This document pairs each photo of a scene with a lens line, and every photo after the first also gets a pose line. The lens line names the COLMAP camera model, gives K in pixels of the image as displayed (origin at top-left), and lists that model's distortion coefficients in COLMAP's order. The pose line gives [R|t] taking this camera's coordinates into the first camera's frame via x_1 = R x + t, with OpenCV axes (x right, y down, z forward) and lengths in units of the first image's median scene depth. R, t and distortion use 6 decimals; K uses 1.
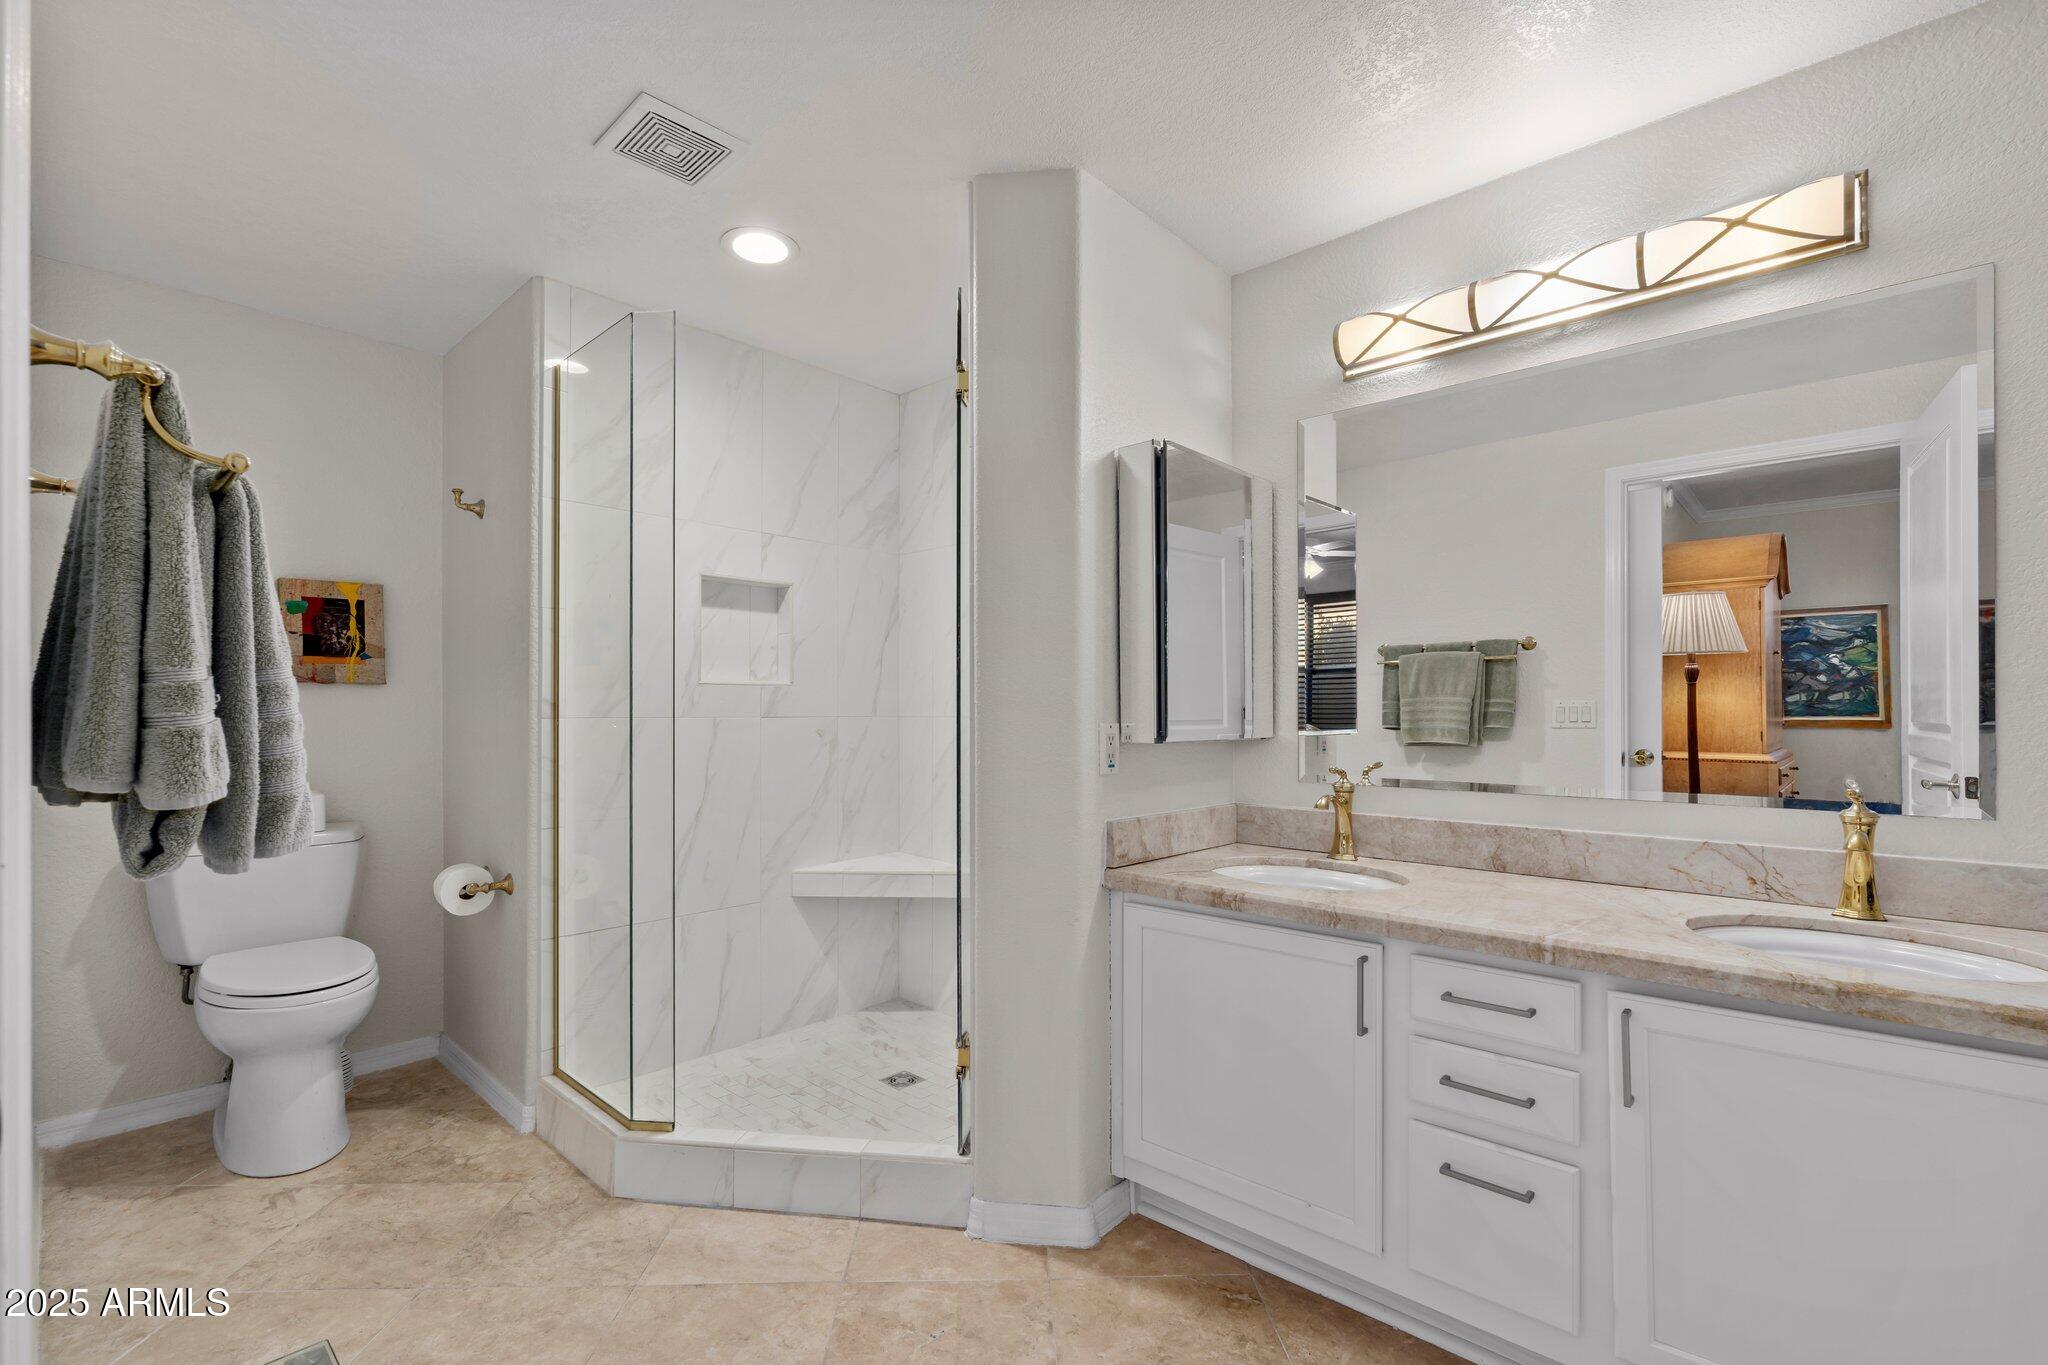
lens RADIAL K [[898.1, 0, 1021.8], [0, 898.1, 711.2], [0, 0, 1]] dist [-0.000362, -0.001303]
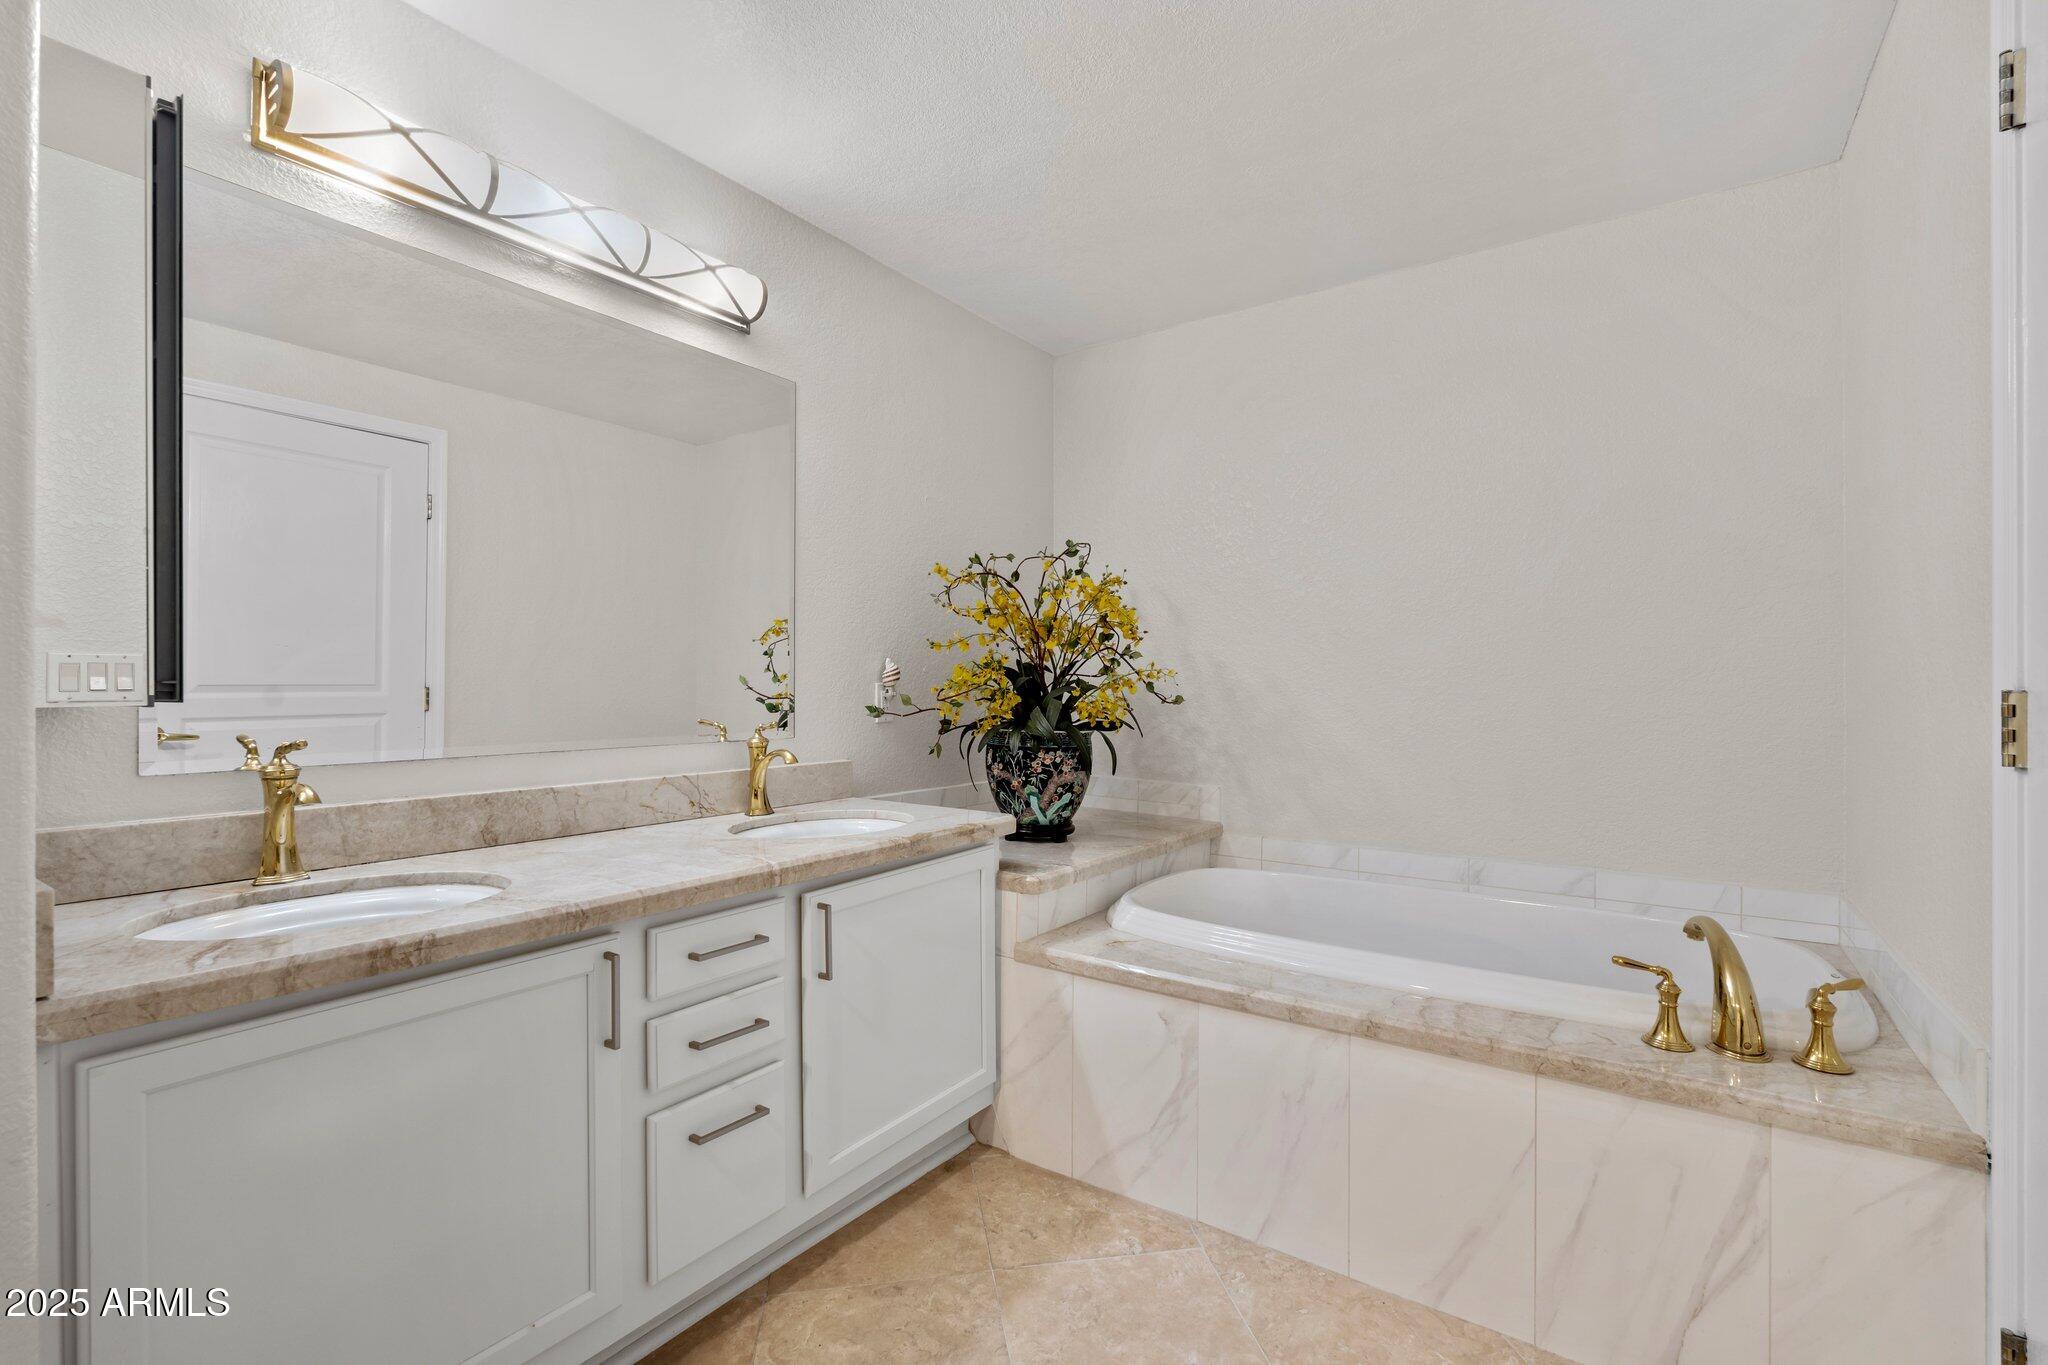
lens RADIAL K [[898.1, 0, 1023.4], [0, 898.1, 683.4], [0, 0, 1]] dist [-0.000362, -0.001303]
pose [[-0.126697, 0.006579, 0.991920, -0.410980], [0.000383, 0.999978, -0.006583, 0.028743], [-0.991941, -0.000454, -0.126697, 0.626971]]
